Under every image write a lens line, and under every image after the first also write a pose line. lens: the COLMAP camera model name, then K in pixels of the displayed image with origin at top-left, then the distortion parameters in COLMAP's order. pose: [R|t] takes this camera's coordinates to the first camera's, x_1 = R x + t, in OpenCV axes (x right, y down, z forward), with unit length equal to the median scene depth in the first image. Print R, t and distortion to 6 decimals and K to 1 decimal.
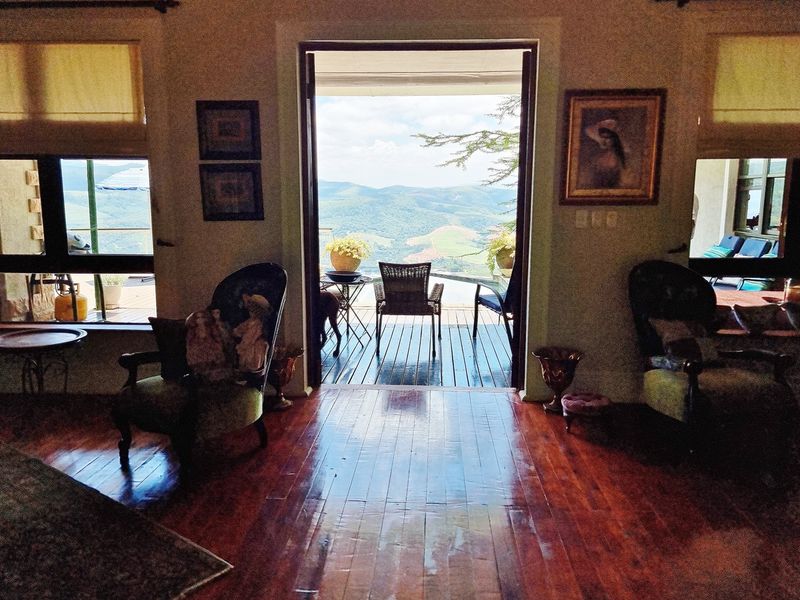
lens RADIAL K [[660.4, 0, 400.0], [0, 660.4, 300.0], [0, 0, 1]] dist [0.009641, 0.001191]
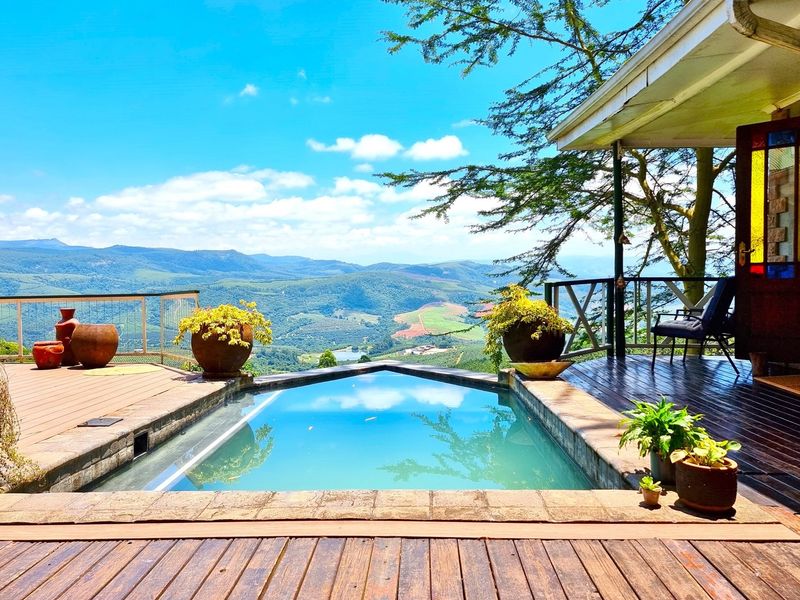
lens RADIAL K [[660.4, 0, 400.0], [0, 660.4, 300.0], [0, 0, 1]] dist [0.009641, 0.001191]
pose [[0.999728, -0.014446, 0.018293, 0.030640], [0.016464, 0.993175, -0.115469, -0.020704], [-0.016500, 0.115739, 0.993143, 0.270452]]
